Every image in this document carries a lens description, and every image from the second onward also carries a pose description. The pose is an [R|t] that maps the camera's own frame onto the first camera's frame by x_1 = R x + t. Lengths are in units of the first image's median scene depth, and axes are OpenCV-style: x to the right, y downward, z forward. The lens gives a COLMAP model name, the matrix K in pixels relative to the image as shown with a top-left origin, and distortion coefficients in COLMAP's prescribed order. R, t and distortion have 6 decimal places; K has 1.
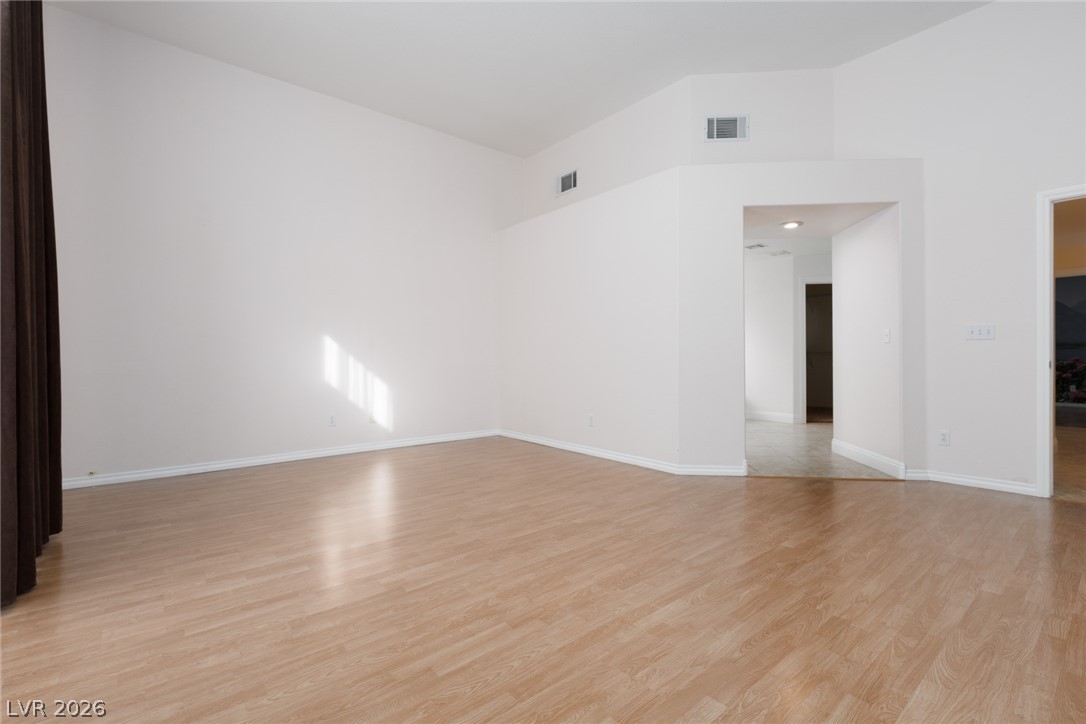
lens RADIAL K [[486.9, 0, 546.9], [0, 486.9, 363.5], [0, 0, 1]] dist [0.005074, -0.001257]
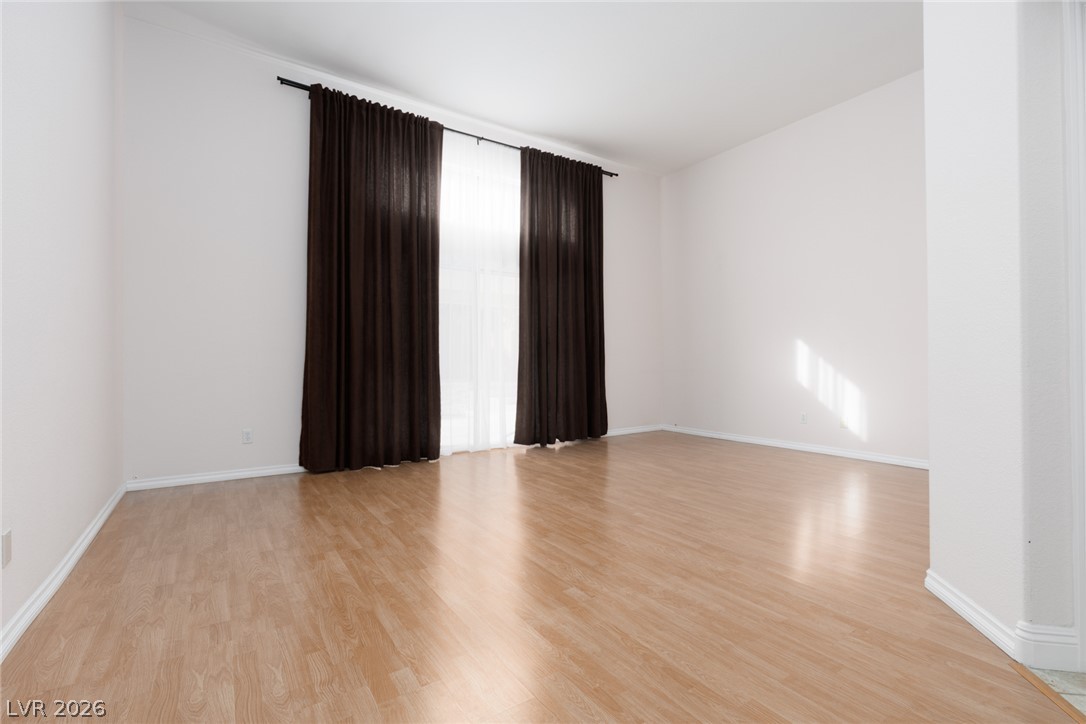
lens RADIAL K [[486.9, 0, 545.7], [0, 486.9, 360.9], [0, 0, 1]] dist [0.005074, -0.001257]
pose [[-0.107045, 0.000693, -0.994254, 1.127012], [-0.007781, 0.999969, 0.001535, -0.010357], [0.994224, 0.007901, -0.107036, 0.898556]]
